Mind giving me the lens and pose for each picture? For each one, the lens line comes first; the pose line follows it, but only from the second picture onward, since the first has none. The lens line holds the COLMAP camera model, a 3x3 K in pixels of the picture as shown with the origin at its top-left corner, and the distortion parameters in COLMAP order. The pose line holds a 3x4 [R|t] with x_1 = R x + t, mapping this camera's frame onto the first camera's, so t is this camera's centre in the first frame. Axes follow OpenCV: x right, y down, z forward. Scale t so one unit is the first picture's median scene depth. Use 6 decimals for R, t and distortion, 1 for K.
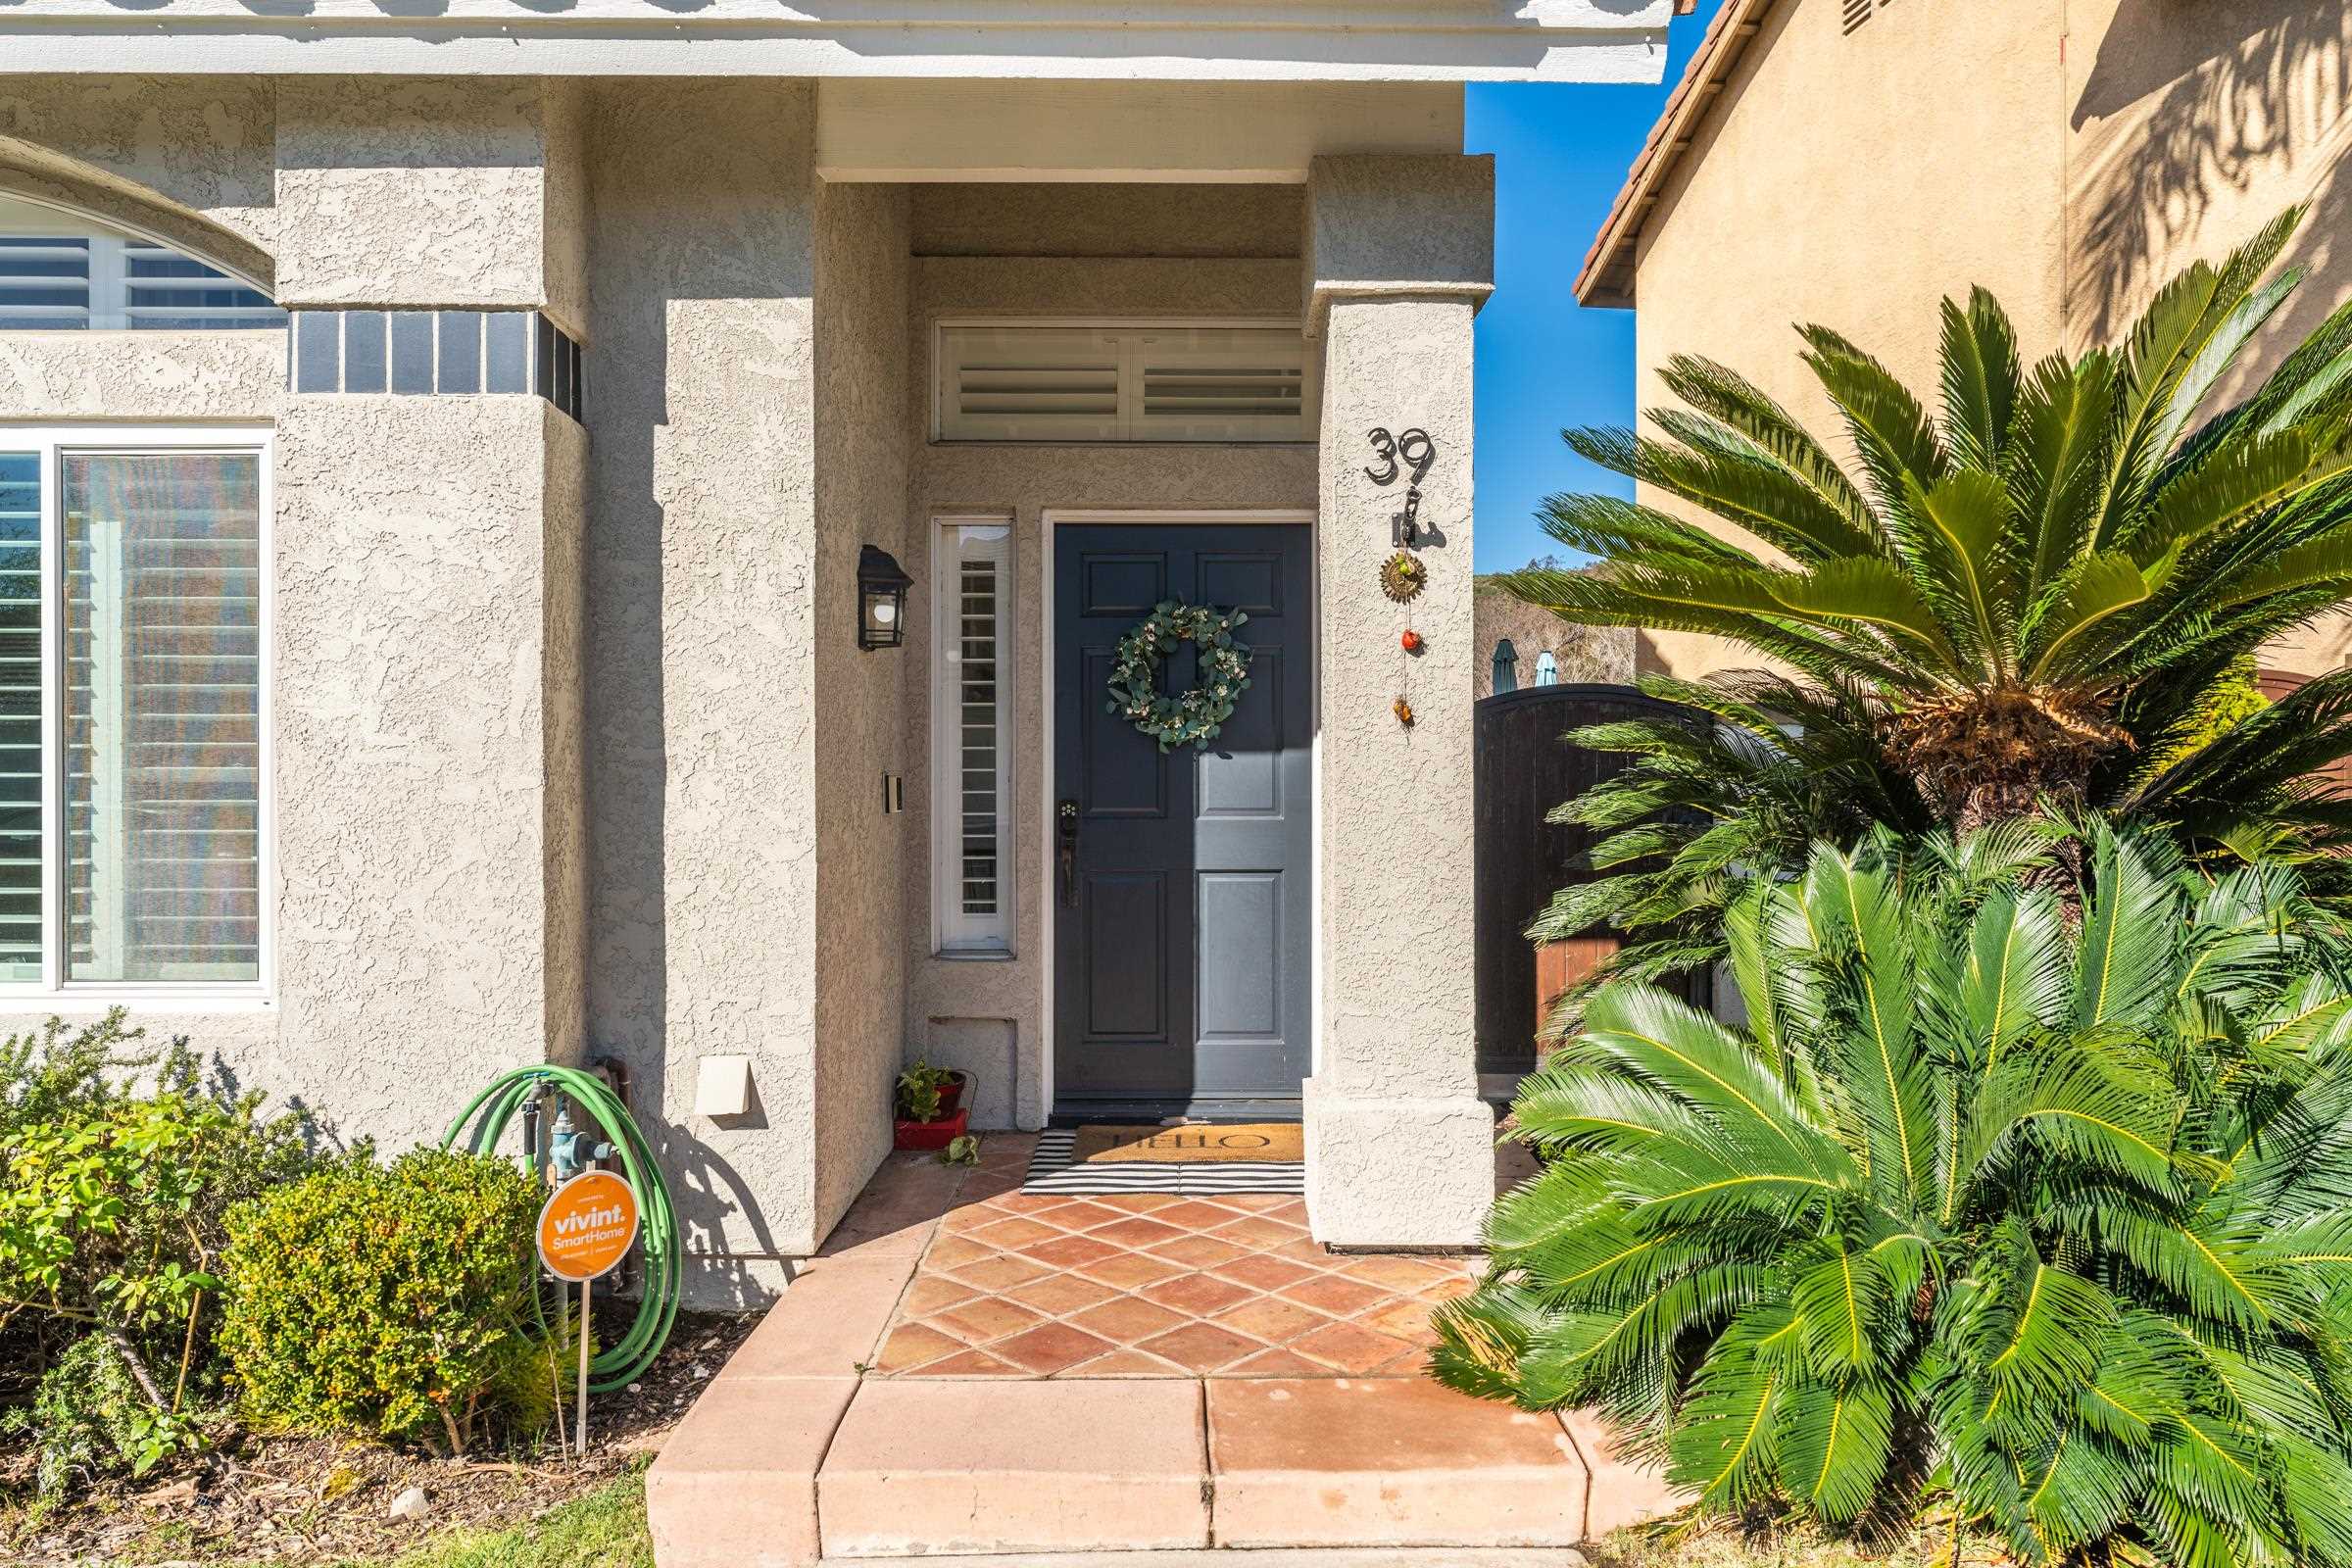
lens RADIAL K [[1595.5, 0, 1177.7], [0, 1595.5, 775.1], [0, 0, 1]] dist [-0.001342, 0.001348]
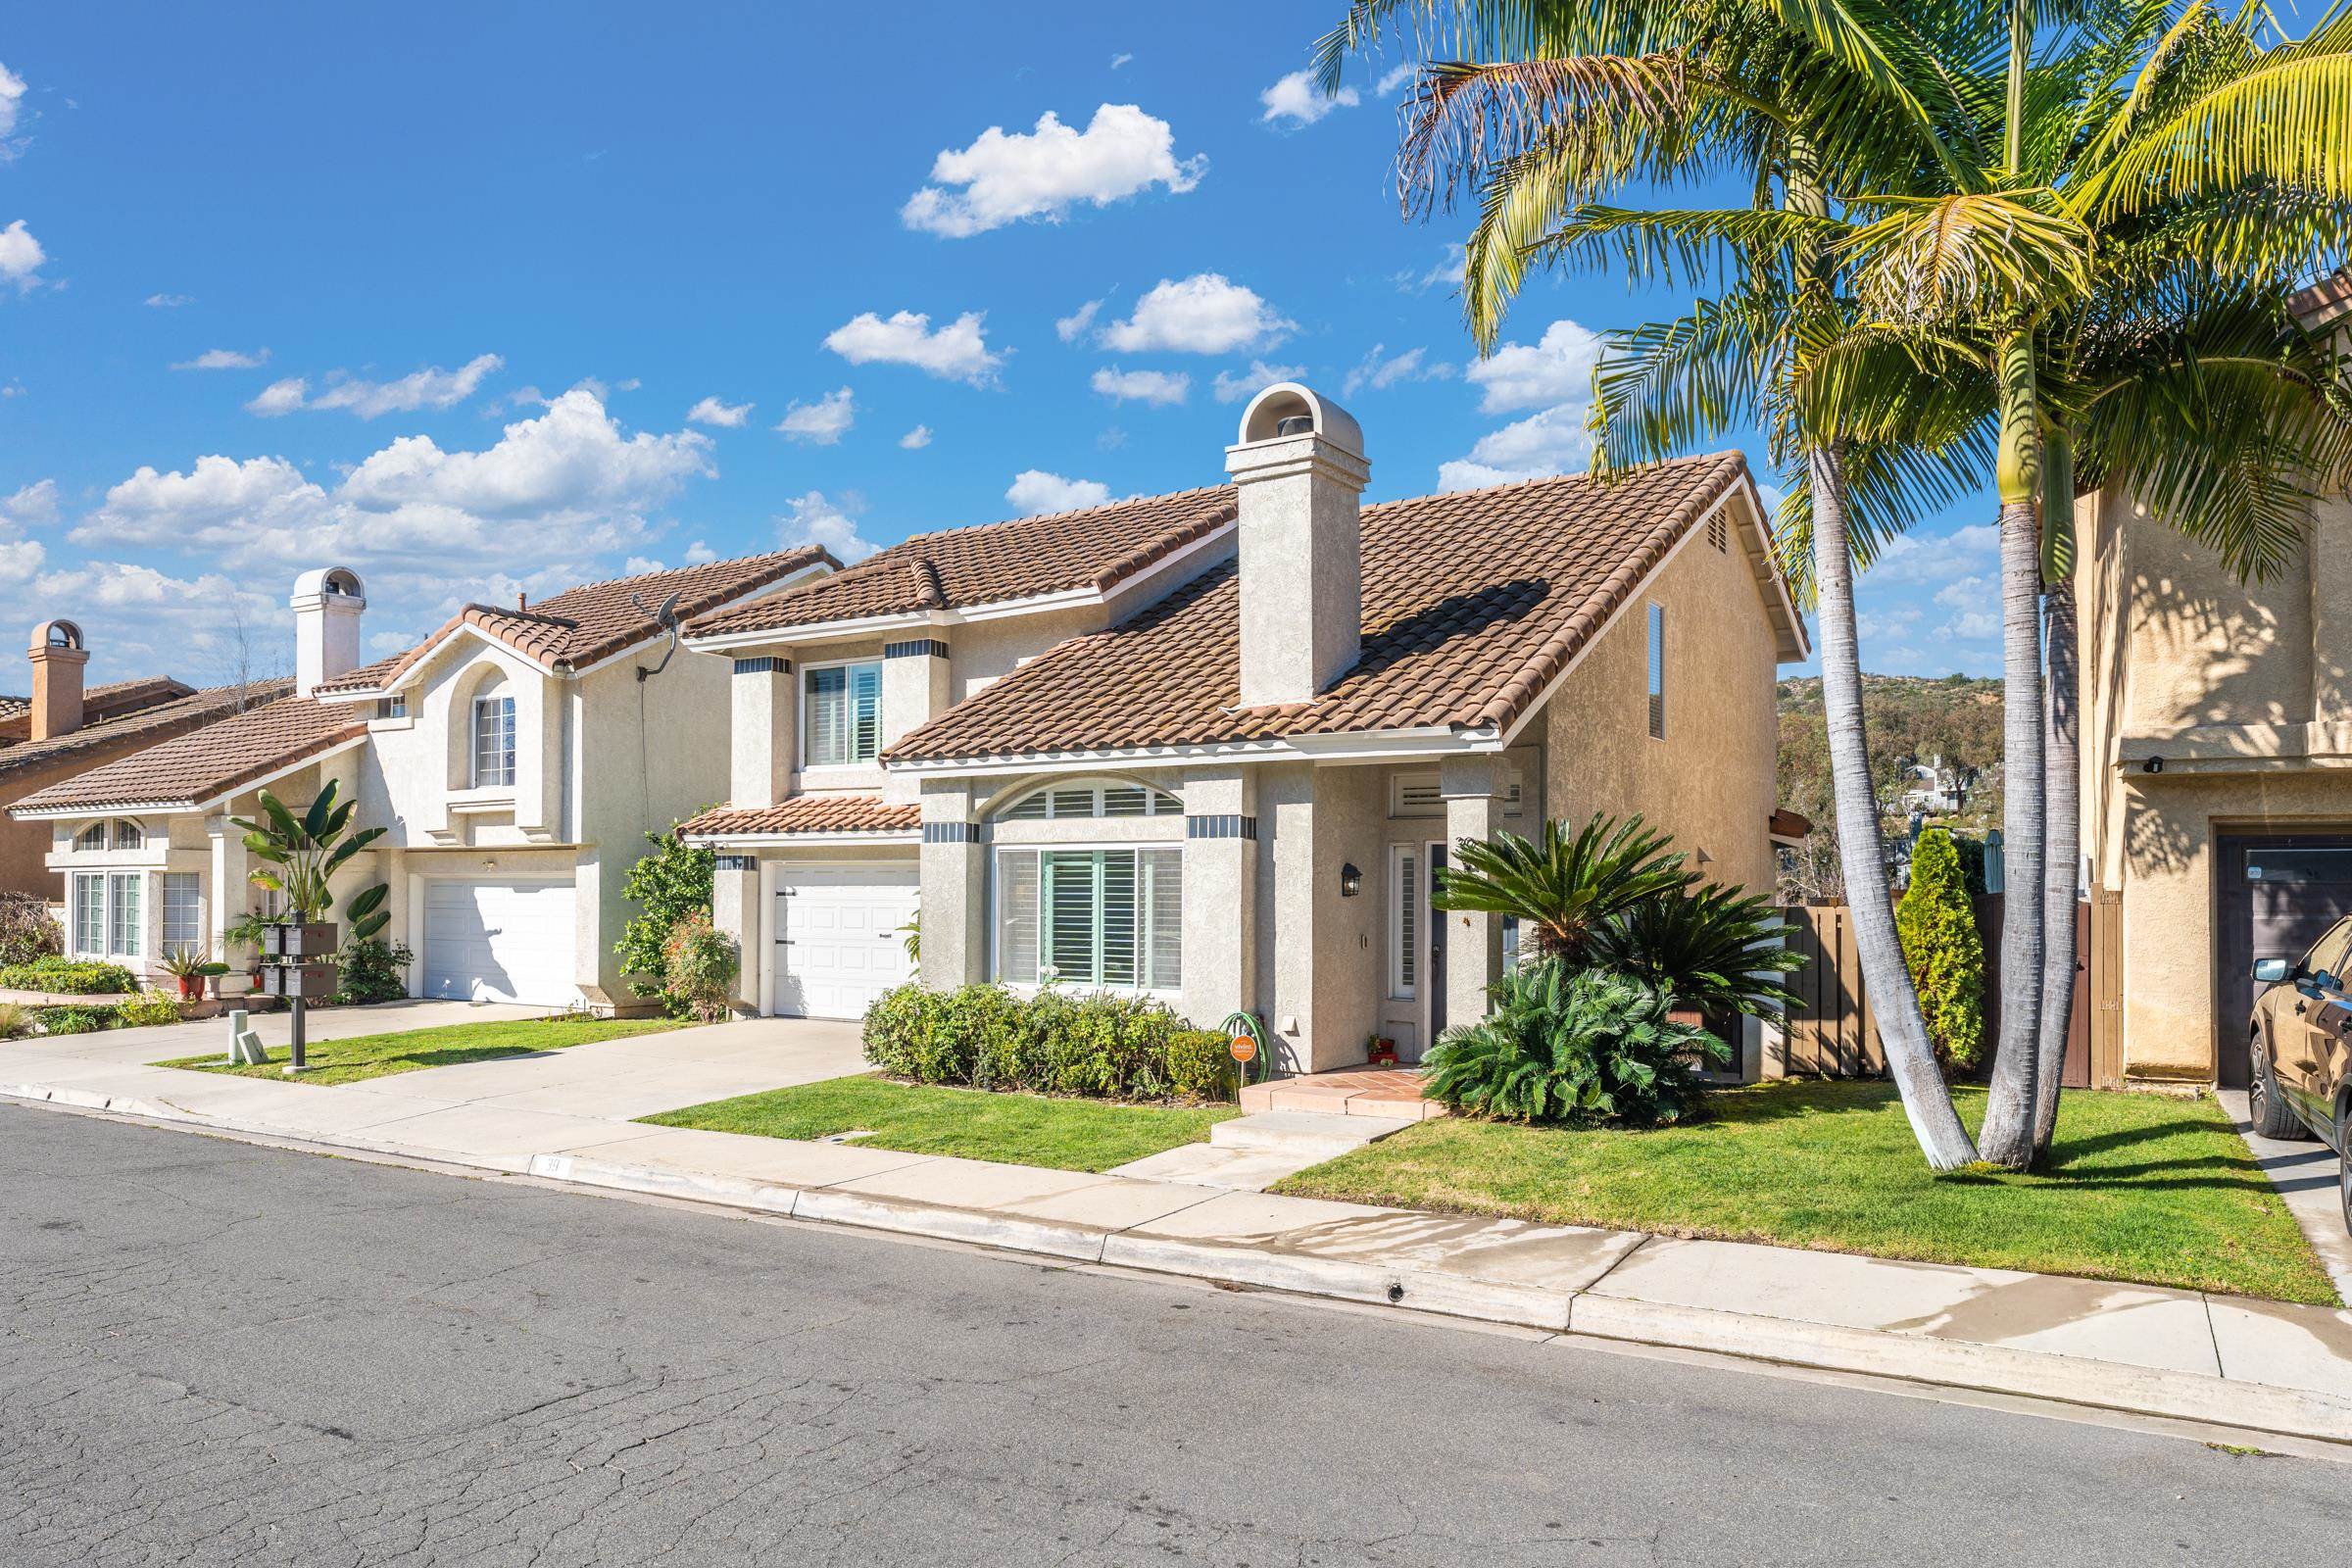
lens RADIAL K [[1595.5, 0, 1177.7], [0, 1595.5, 775.1], [0, 0, 1]] dist [-0.001342, 0.001348]
pose [[0.831948, -0.038183, -0.553539, 1.538748], [-0.006700, 0.996865, -0.078835, -0.079532], [0.554813, 0.069295, 0.829084, -2.186368]]
